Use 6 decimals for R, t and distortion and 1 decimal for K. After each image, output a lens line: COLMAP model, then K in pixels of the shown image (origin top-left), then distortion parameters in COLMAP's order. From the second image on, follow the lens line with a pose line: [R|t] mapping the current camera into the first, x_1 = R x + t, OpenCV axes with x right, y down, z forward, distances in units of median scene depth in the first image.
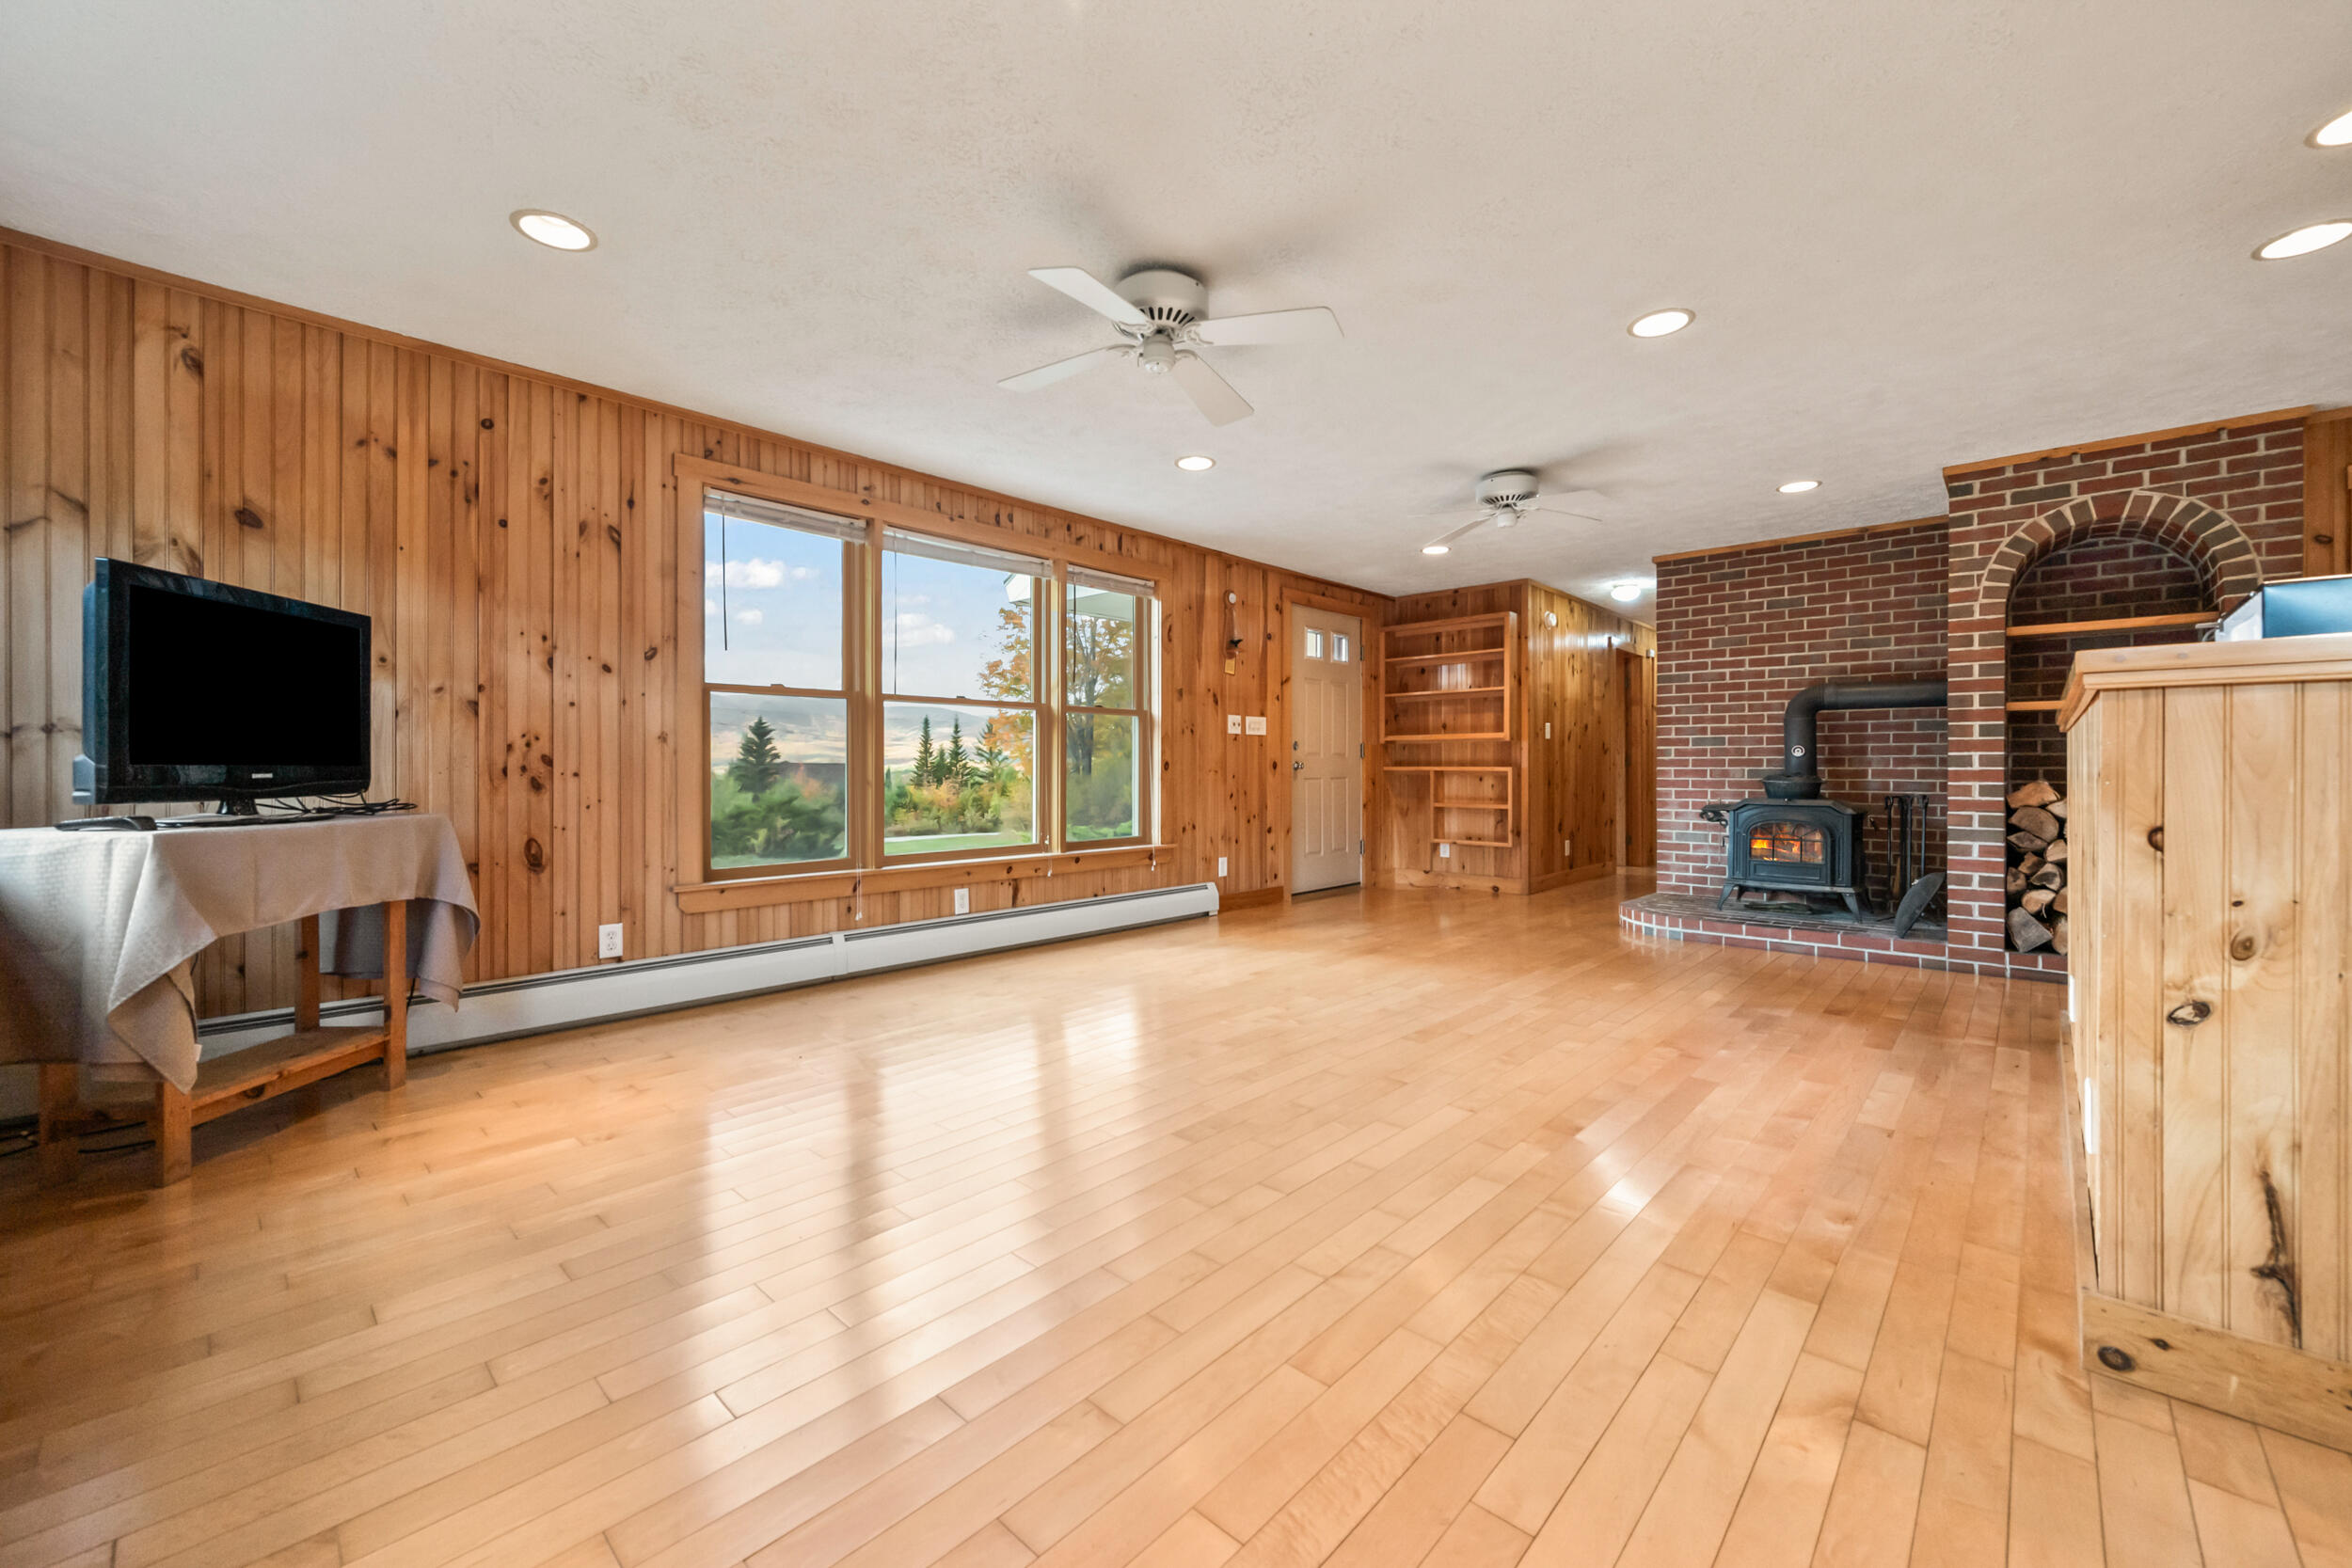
lens RADIAL K [[931.1, 0, 1176.0], [0, 931.1, 768.9], [0, 0, 1]] dist [-0.002972, 0.001363]
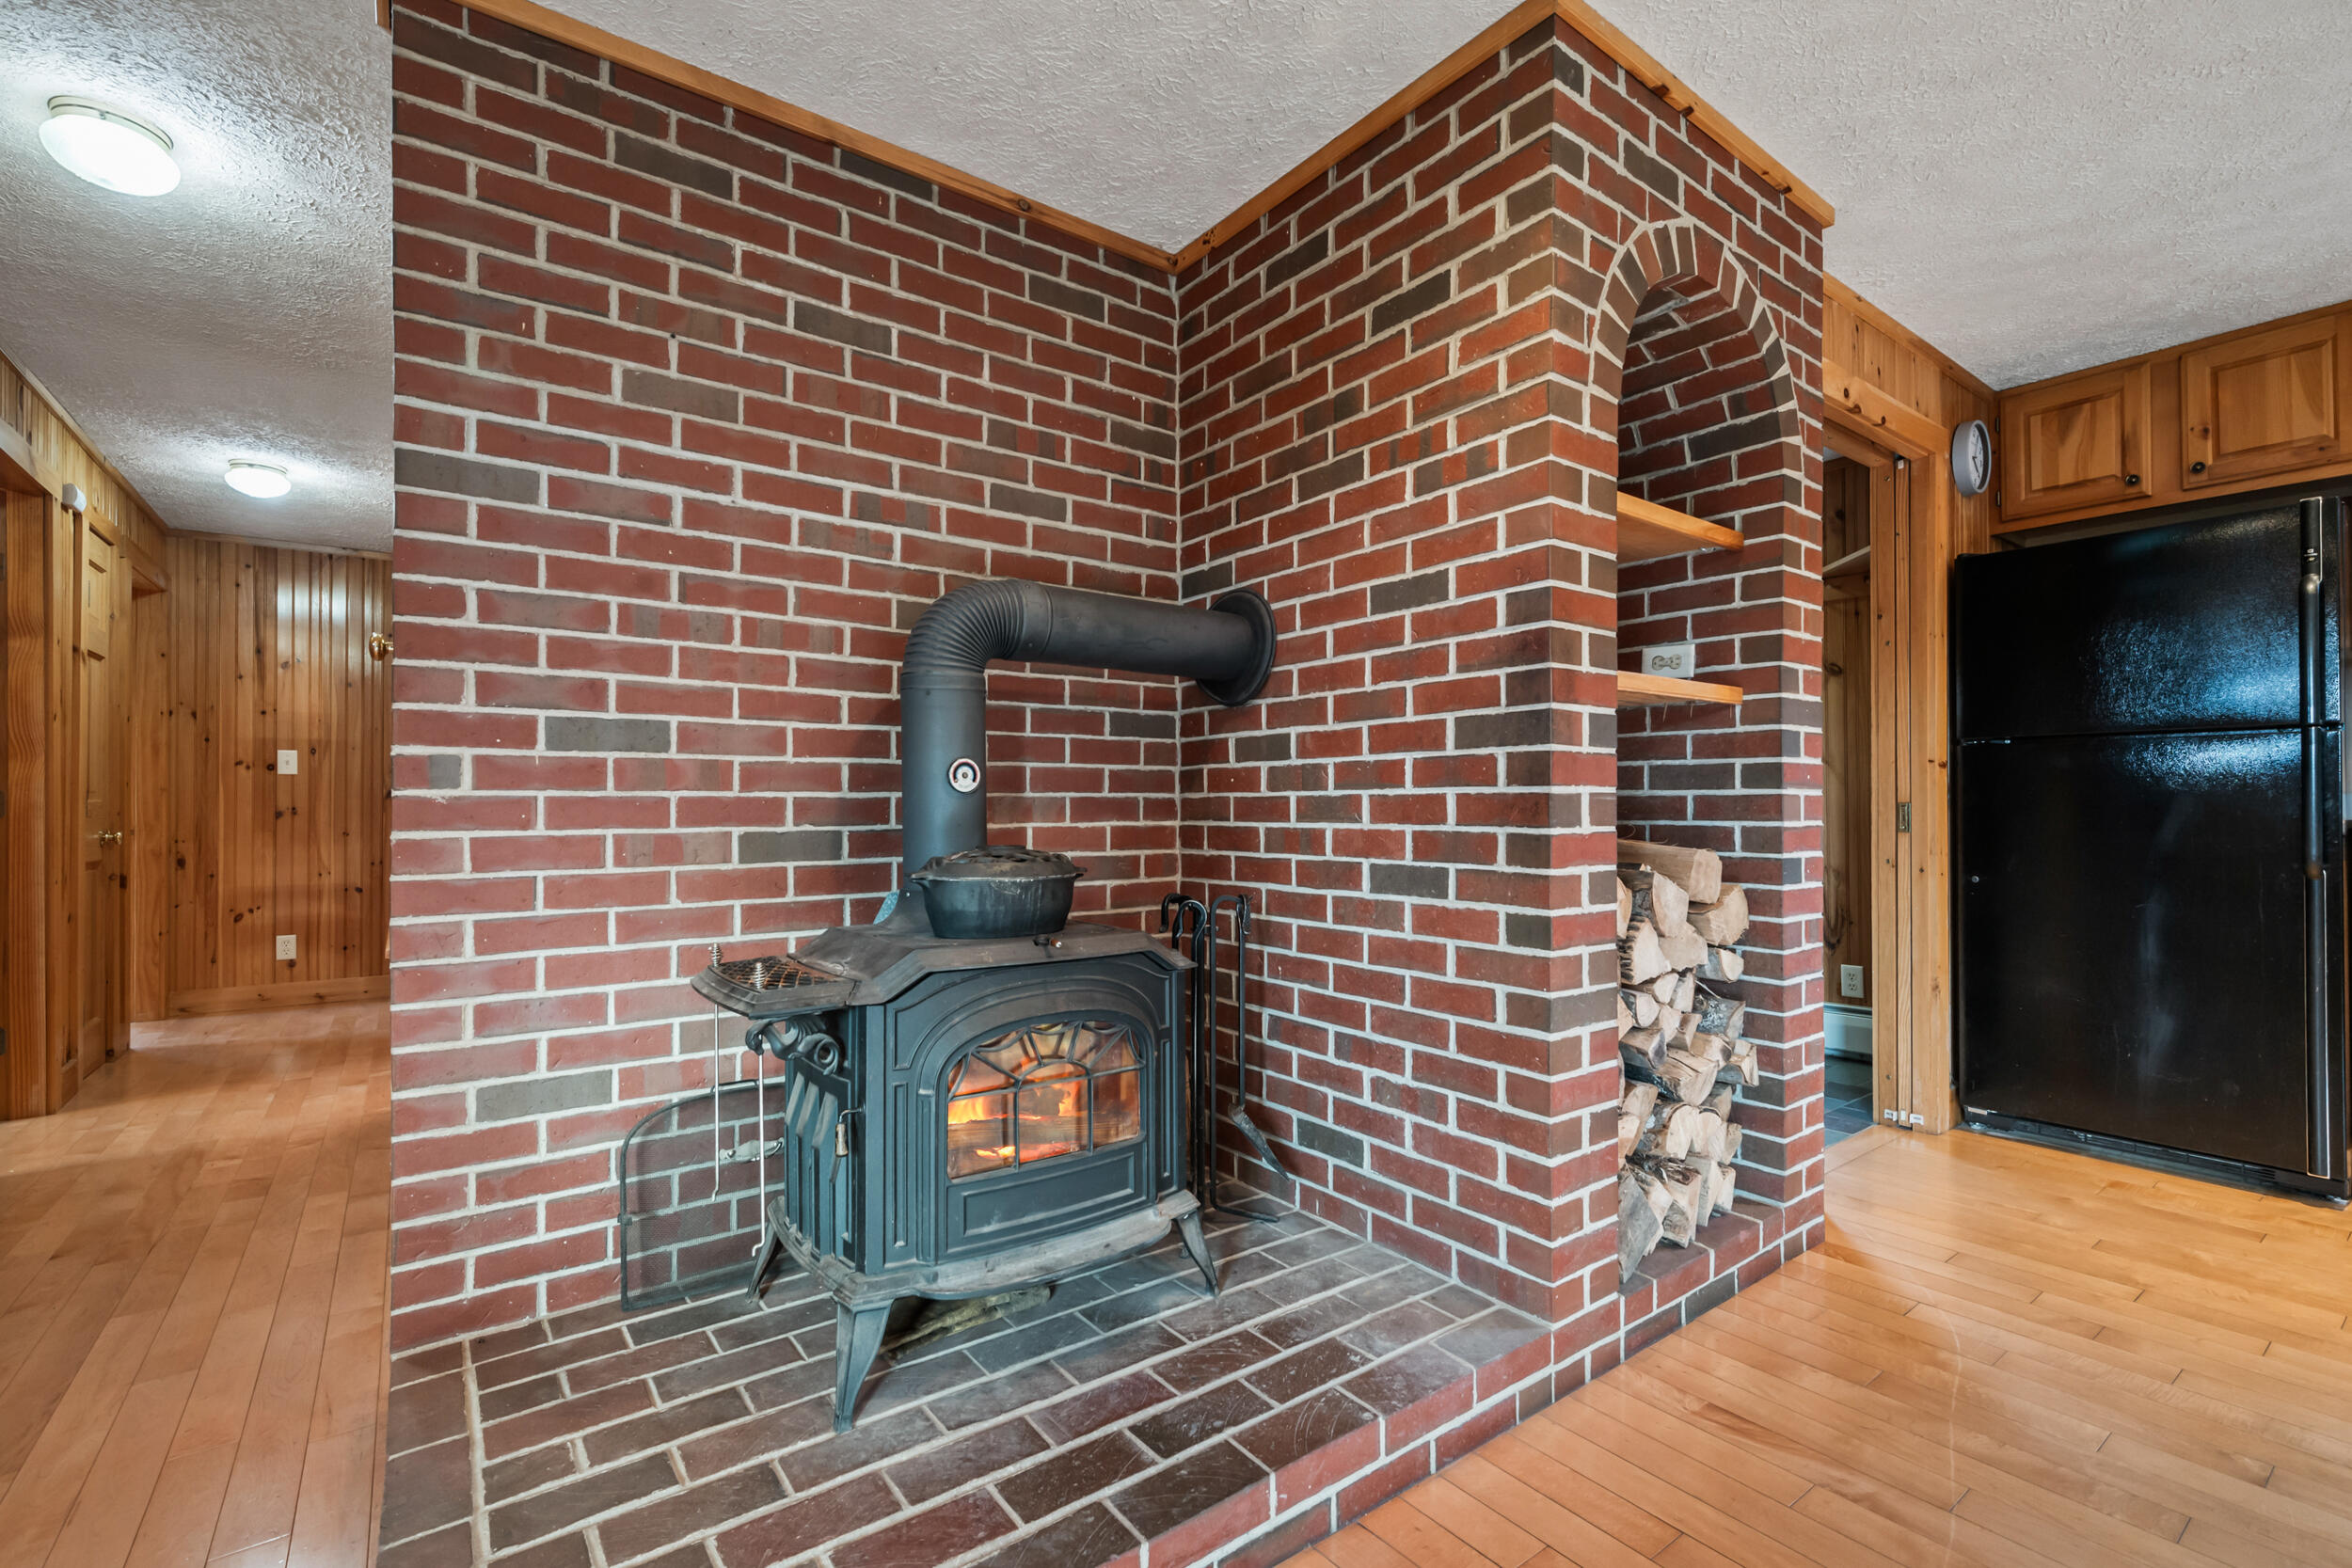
lens RADIAL K [[1043.1, 0, 1164.3], [0, 1043.1, 800.1], [0, 0, 1]] dist [-0.003602, -0.000493]
pose [[0.181455, 0.004960, 0.983387, 0.406212], [0.003157, 0.999979, -0.005626, -0.010656], [-0.983394, 0.004125, 0.181436, 1.064190]]
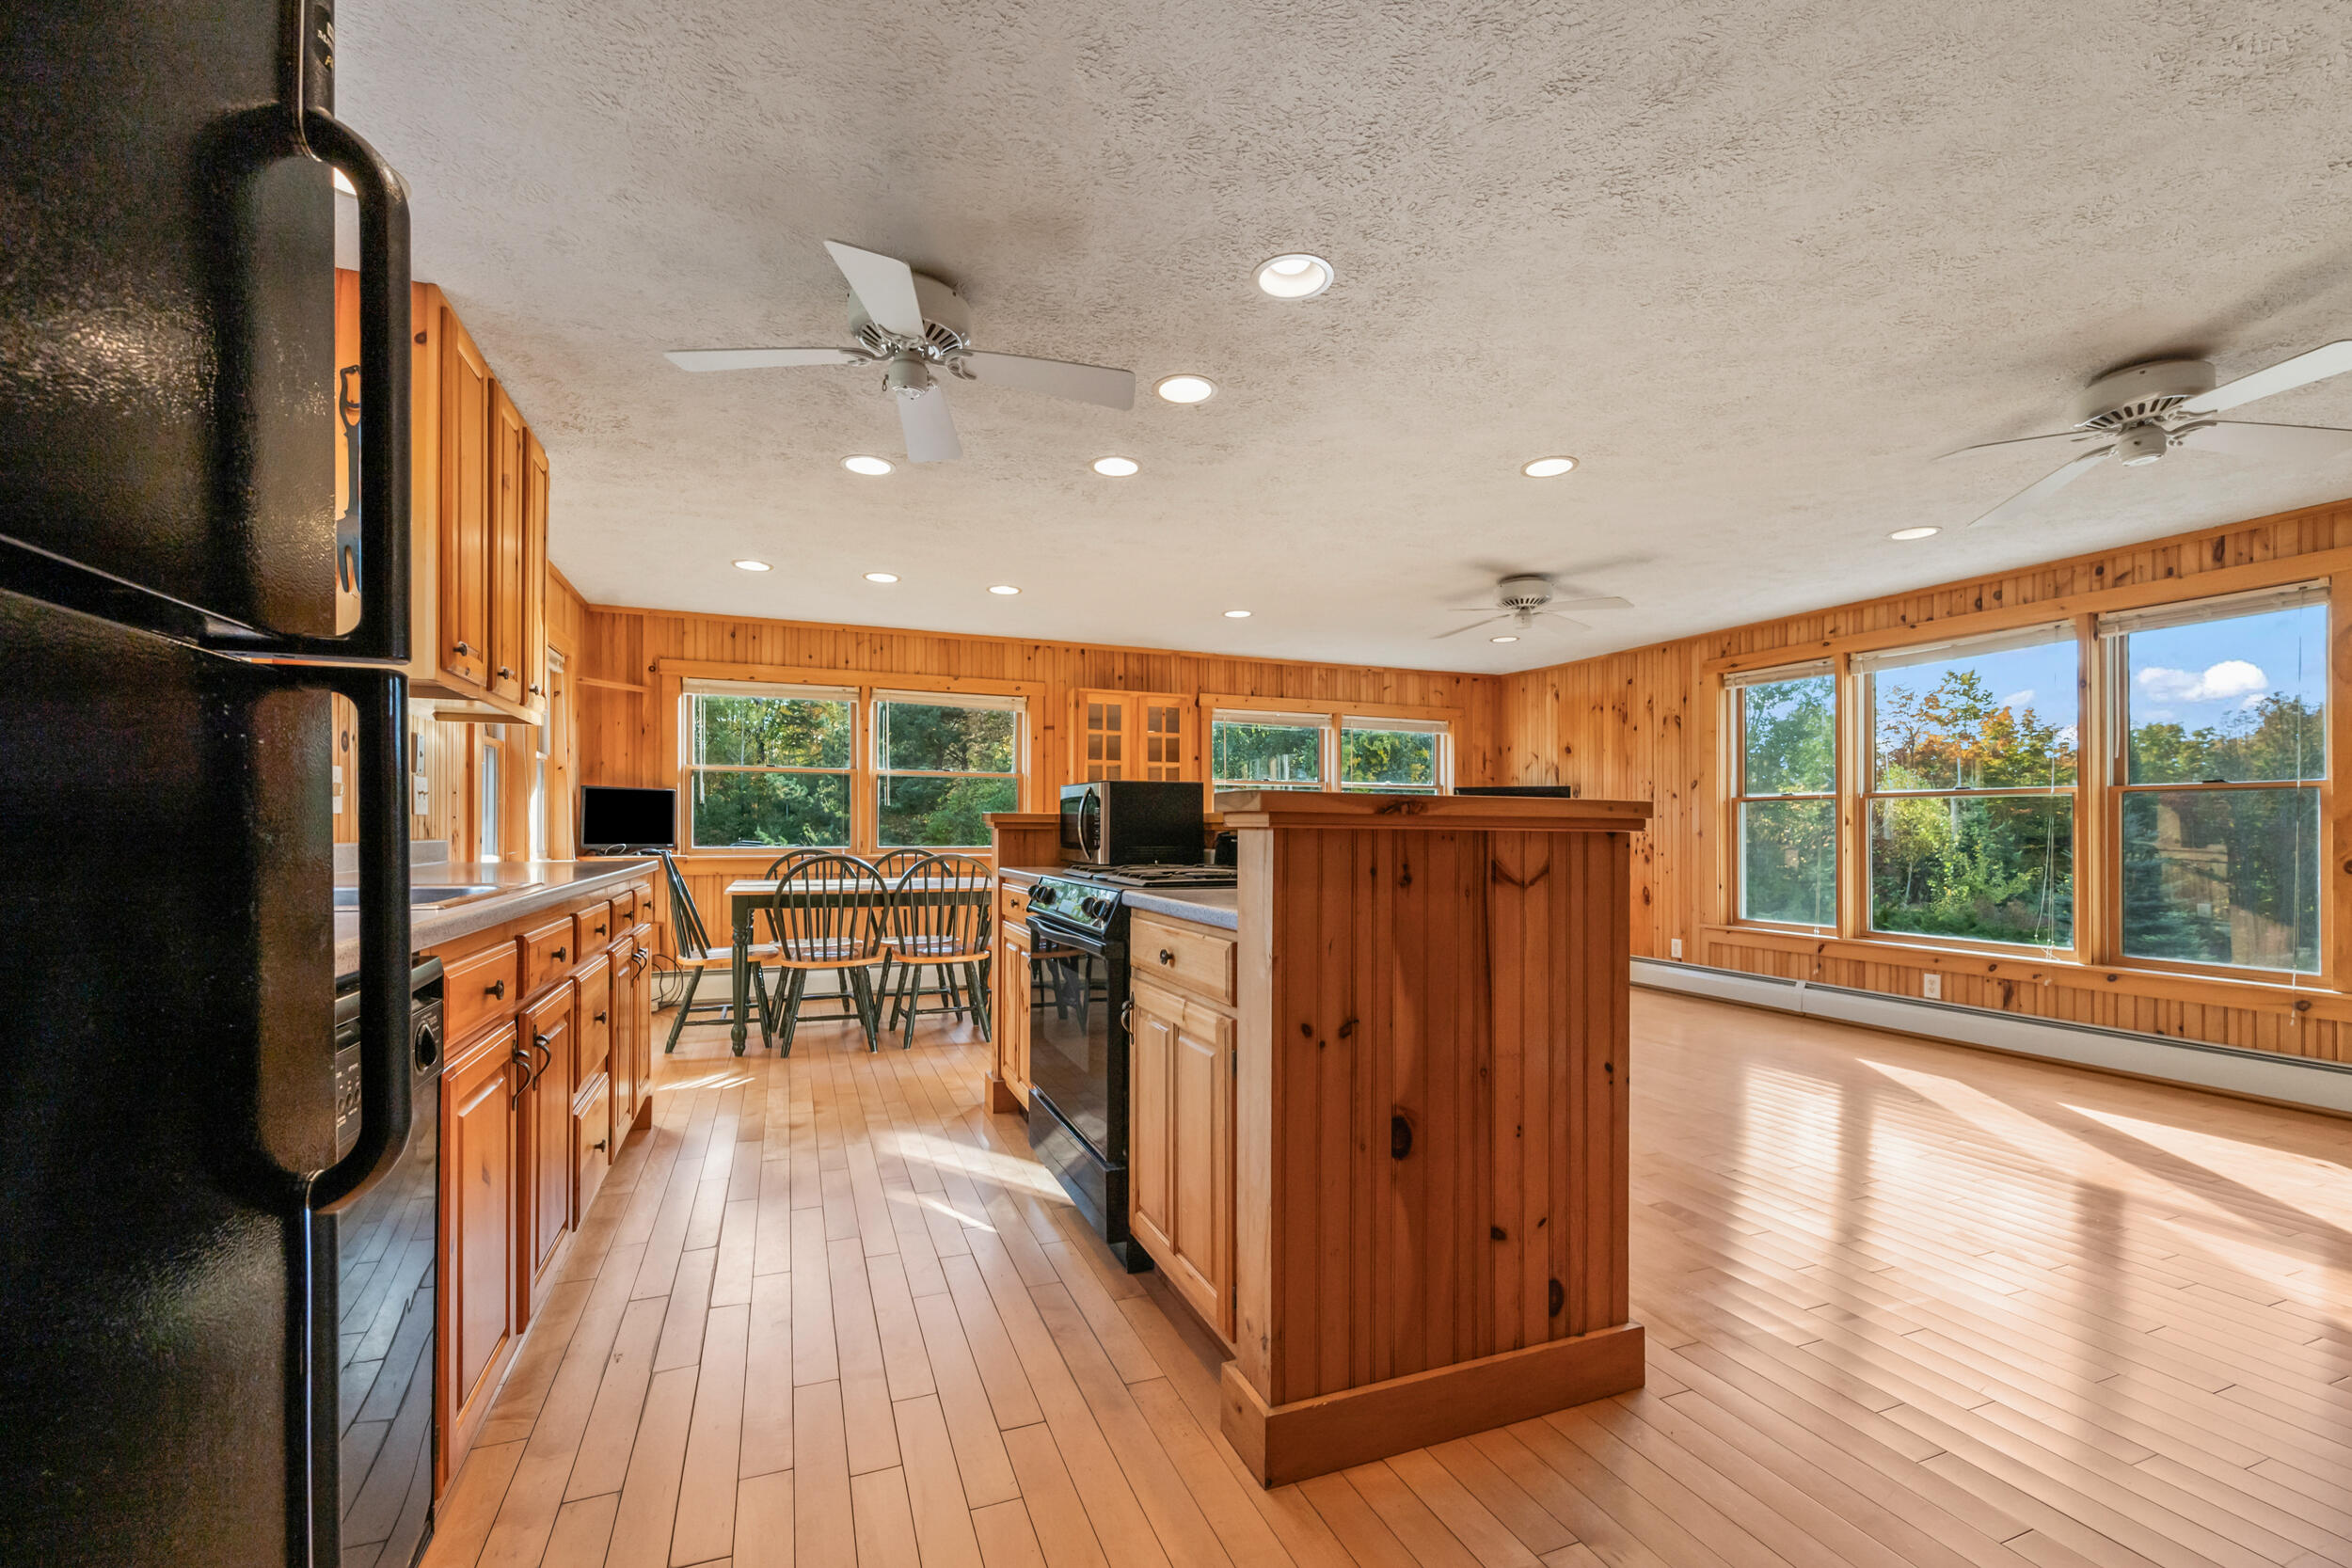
lens RADIAL K [[931.1, 0, 1159.9], [0, 931.1, 817.2], [0, 0, 1]] dist [-0.002972, 0.001363]
pose [[-0.430711, -0.014324, -0.902376, 1.128630], [-0.008026, 0.999895, -0.012041, -0.028890], [0.902454, 0.002056, -0.430781, 0.693013]]
